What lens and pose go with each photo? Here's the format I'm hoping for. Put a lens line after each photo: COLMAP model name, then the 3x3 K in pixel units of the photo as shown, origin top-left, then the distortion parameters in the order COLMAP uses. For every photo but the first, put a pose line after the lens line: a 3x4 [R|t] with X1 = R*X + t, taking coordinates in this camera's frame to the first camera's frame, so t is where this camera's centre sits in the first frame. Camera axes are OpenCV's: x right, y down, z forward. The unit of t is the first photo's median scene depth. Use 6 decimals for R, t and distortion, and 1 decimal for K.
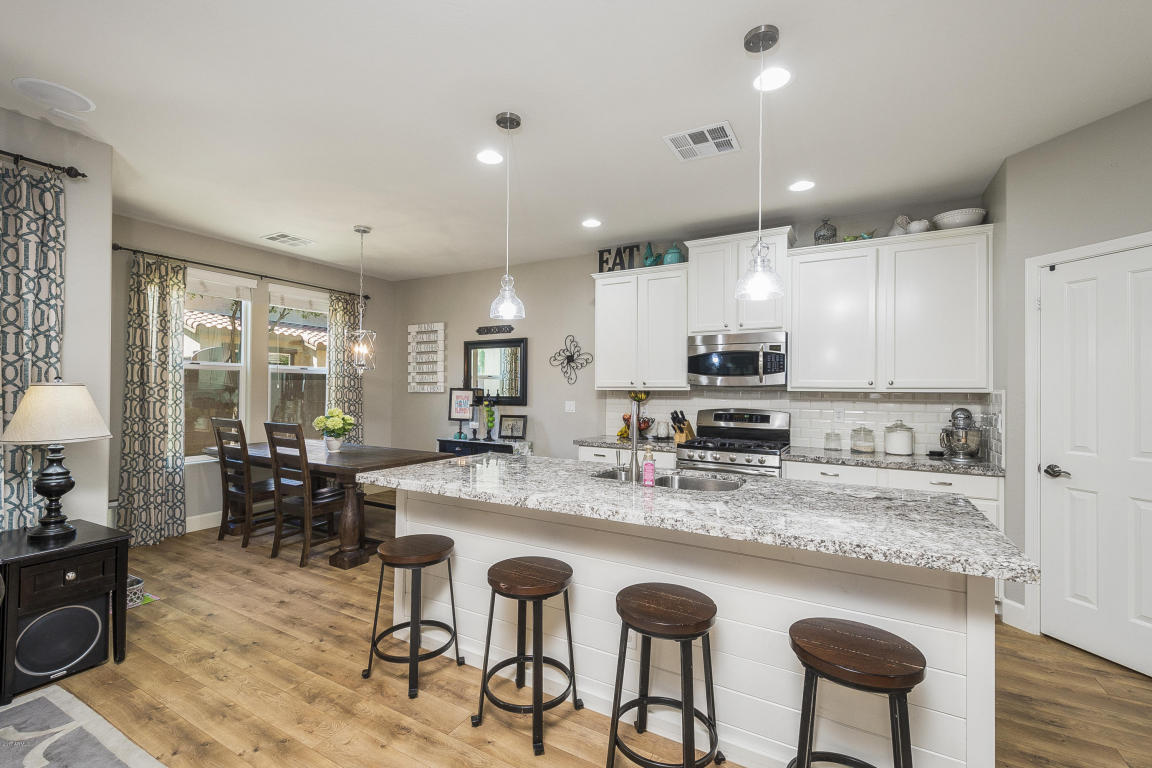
lens RADIAL K [[499.7, 0, 564.4], [0, 499.7, 387.0], [0, 0, 1]] dist [0.020789, -0.006275]
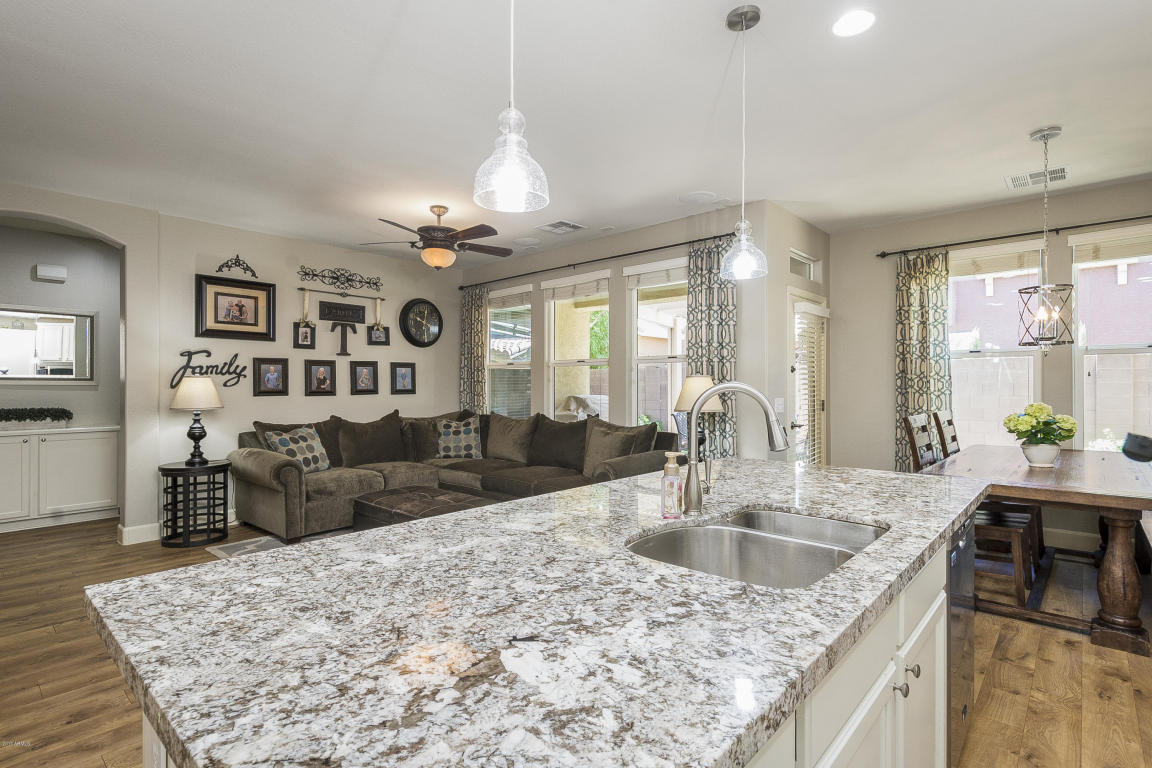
lens RADIAL K [[560.6, 0, 562.2], [0, 560.6, 384.9], [0, 0, 1]] dist [0.008309, -0.000814]
pose [[-0.216439, -0.011813, -0.976225, 0.468420], [0.007472, 0.999877, -0.013756, 0.024131], [0.976268, -0.010272, -0.216324, 0.546775]]
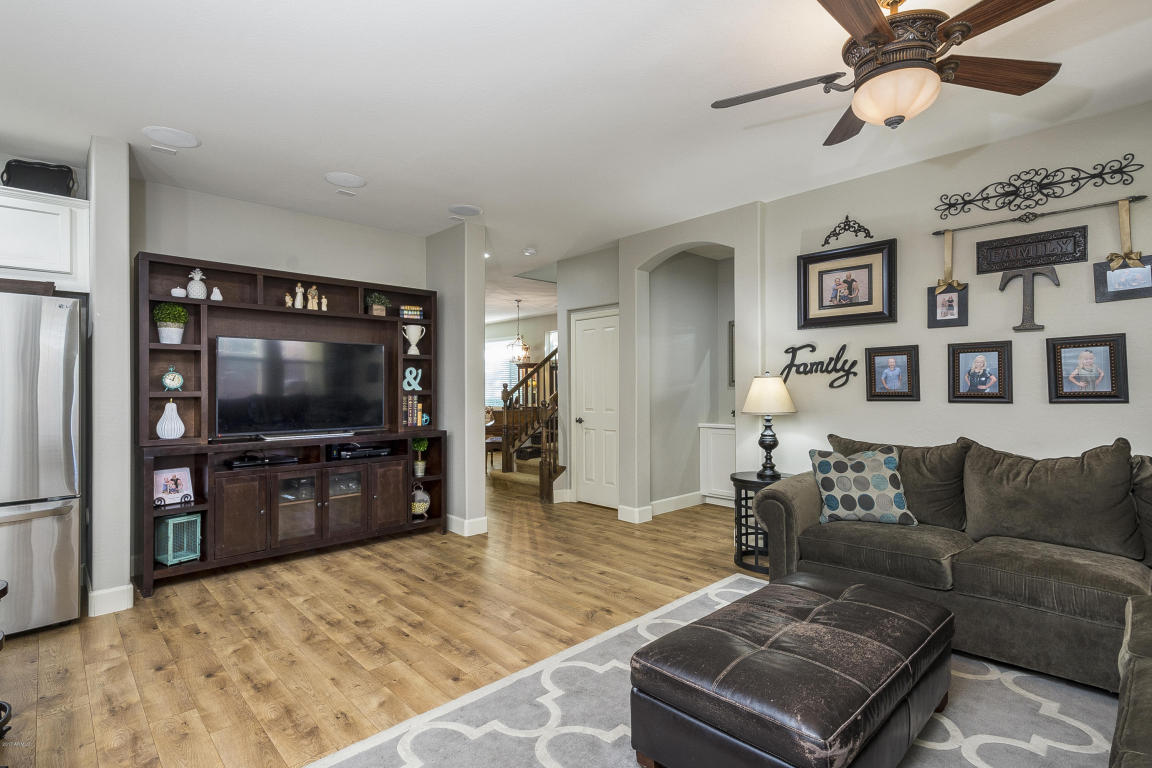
lens RADIAL K [[560.6, 0, 565.9], [0, 560.6, 384.5], [0, 0, 1]] dist [0.008309, -0.000814]
pose [[-0.956045, -0.003084, 0.293203, -0.394208], [-0.006867, 0.999906, -0.011873, 0.014636], [-0.293139, -0.013365, -0.955976, 0.623314]]
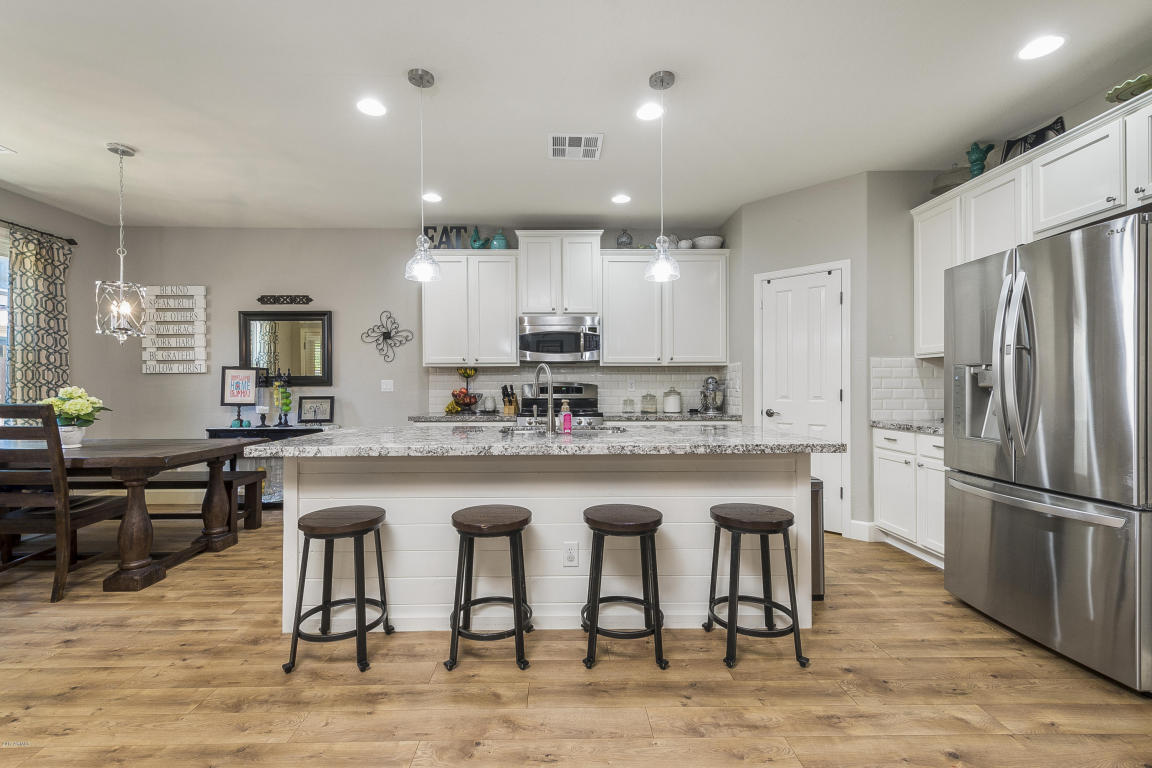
lens RADIAL K [[499.7, 0, 564.5], [0, 499.7, 386.6], [0, 0, 1]] dist [0.020789, -0.006275]
pose [[0.858404, -0.012503, 0.512822, -0.231531], [0.007210, 0.999898, 0.012308, 0.039219], [-0.512924, -0.006868, 0.858407, 0.001149]]
